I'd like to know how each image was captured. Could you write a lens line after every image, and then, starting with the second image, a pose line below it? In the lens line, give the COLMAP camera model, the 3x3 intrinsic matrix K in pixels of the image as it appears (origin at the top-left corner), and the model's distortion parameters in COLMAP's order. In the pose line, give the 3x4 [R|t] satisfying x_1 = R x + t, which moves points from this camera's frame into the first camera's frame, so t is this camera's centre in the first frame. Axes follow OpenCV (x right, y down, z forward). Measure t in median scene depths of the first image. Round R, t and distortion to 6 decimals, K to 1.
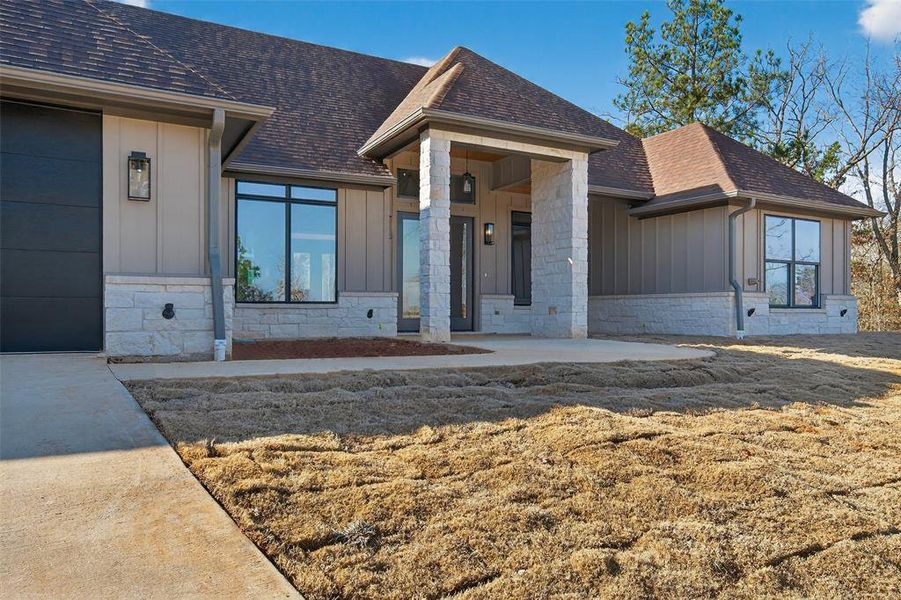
lens RADIAL K [[622.7, 0, 451.1], [0, 622.7, 304.0], [0, 0, 1]] dist [-0.026926, 0.044160]
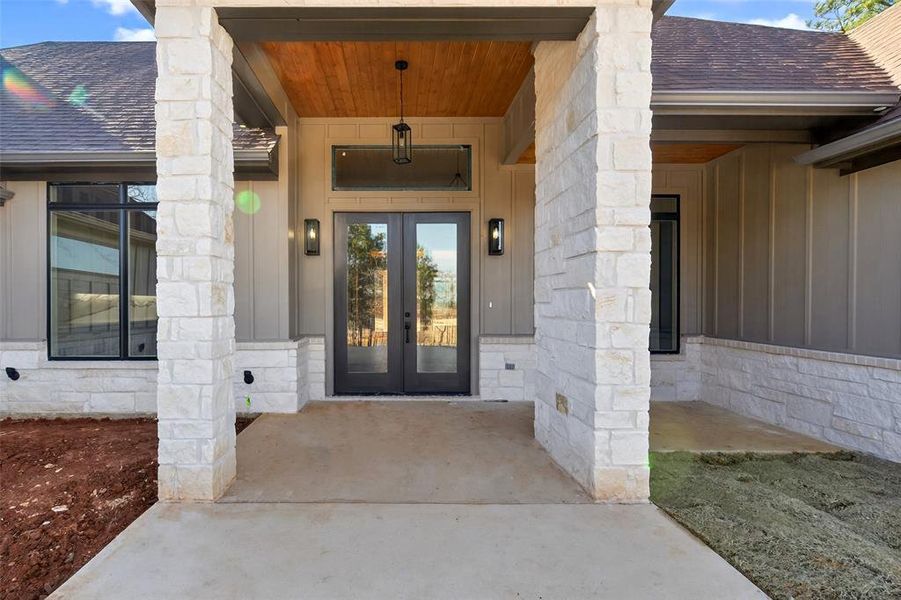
lens RADIAL K [[363.7, 0, 449.7], [0, 363.7, 297.2], [0, 0, 1]] dist [0.001687, 0.000028]
pose [[0.875576, 0.001107, -0.483080, 0.216470], [0.006668, 0.999874, 0.014377, -0.066417], [0.483035, -0.015810, 0.875458, 0.748966]]
